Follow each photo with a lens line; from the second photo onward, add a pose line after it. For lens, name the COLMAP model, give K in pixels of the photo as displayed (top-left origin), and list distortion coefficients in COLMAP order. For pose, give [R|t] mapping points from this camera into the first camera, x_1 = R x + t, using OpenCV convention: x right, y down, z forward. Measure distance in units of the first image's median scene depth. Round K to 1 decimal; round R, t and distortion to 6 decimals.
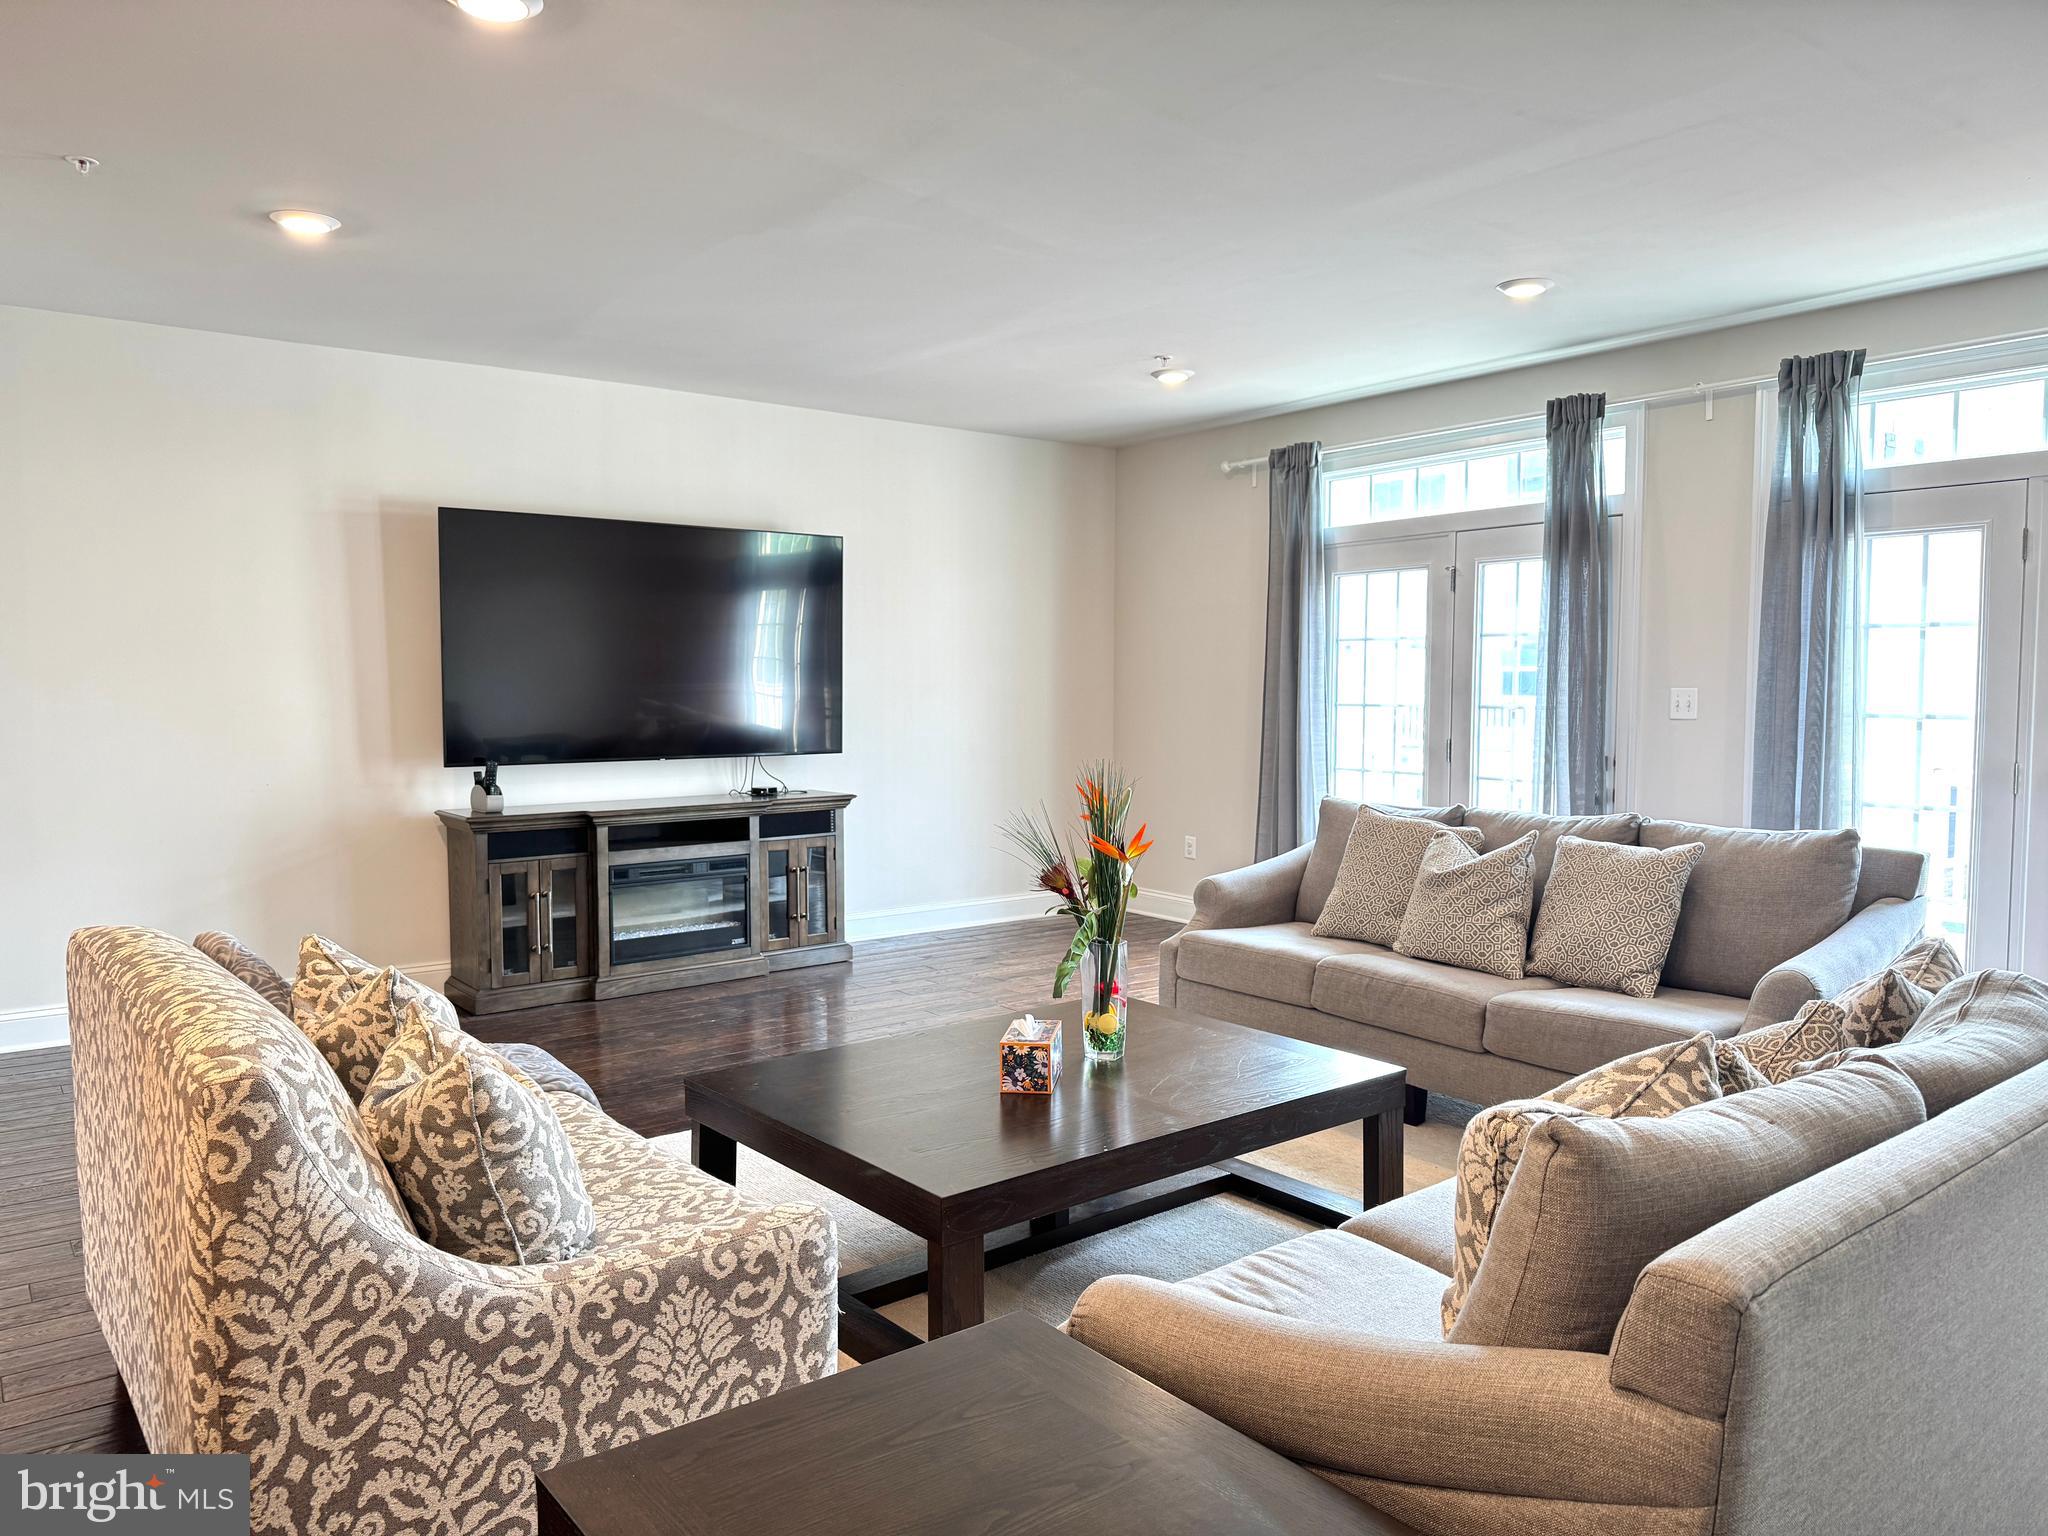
lens RADIAL K [[1433.5, 0, 1024.0], [0, 1433.5, 768.0], [0, 0, 1]] dist [0.012163, 0.000829]
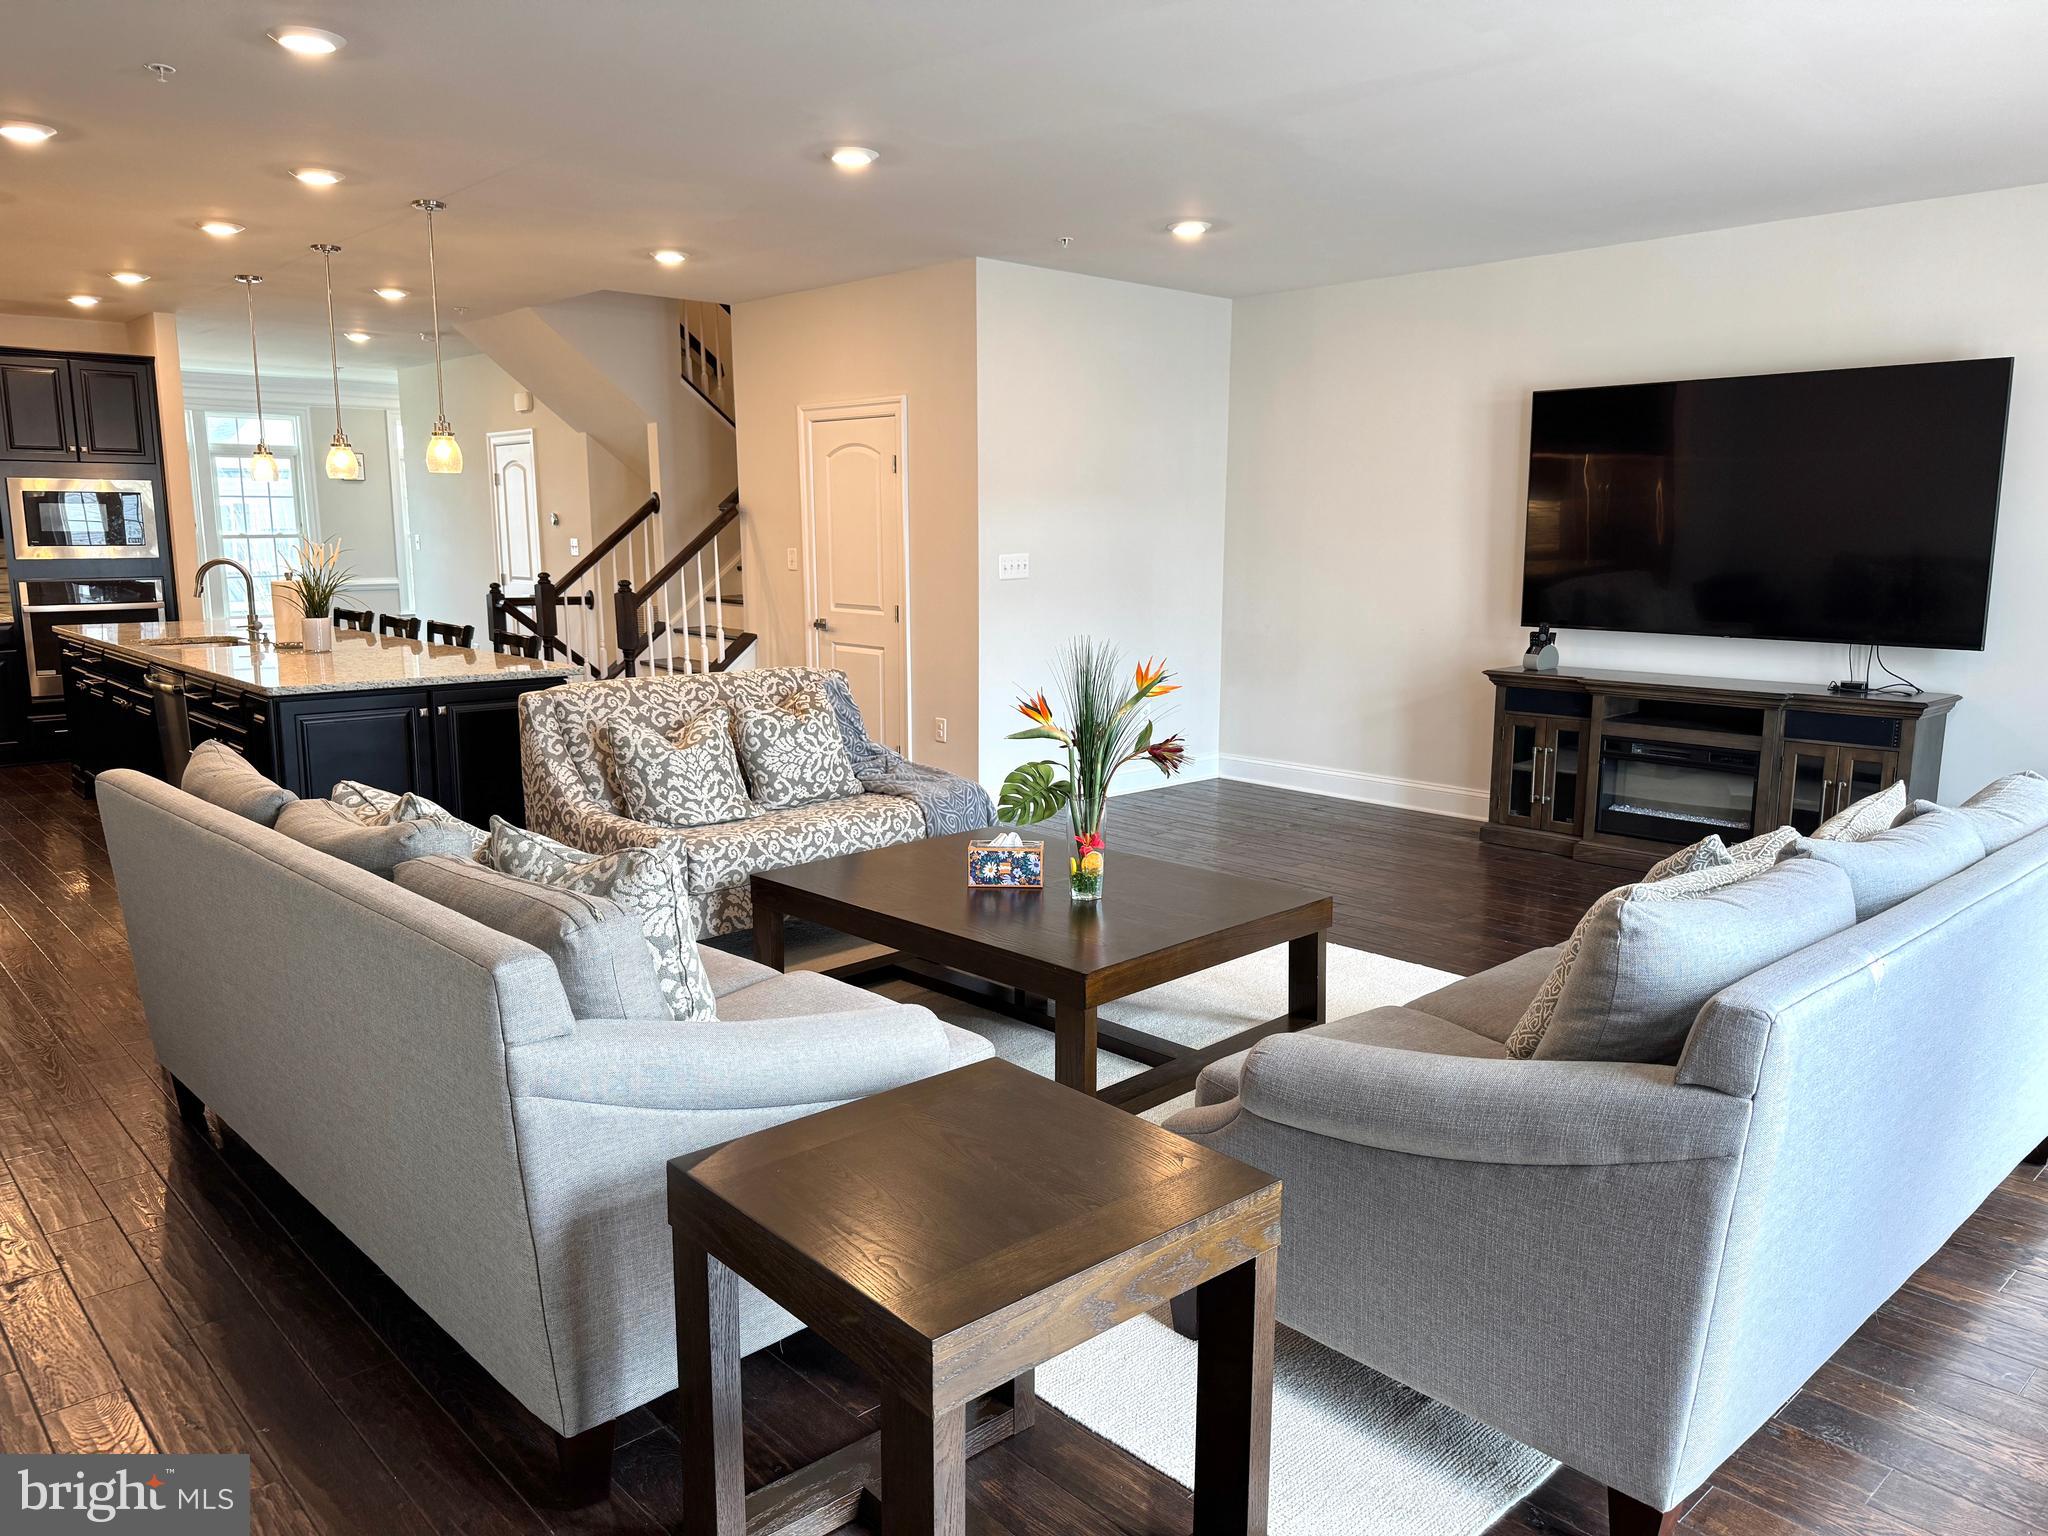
lens RADIAL K [[1397.2, 0, 999.9], [0, 1397.2, 763.3], [0, 0, 1]] dist [0.072025, -0.000301]
pose [[0.134467, 0.163987, -0.977255, 0.522311], [-0.060971, 0.985712, 0.157017, -0.035178], [0.989041, 0.038470, 0.142544, 0.343824]]
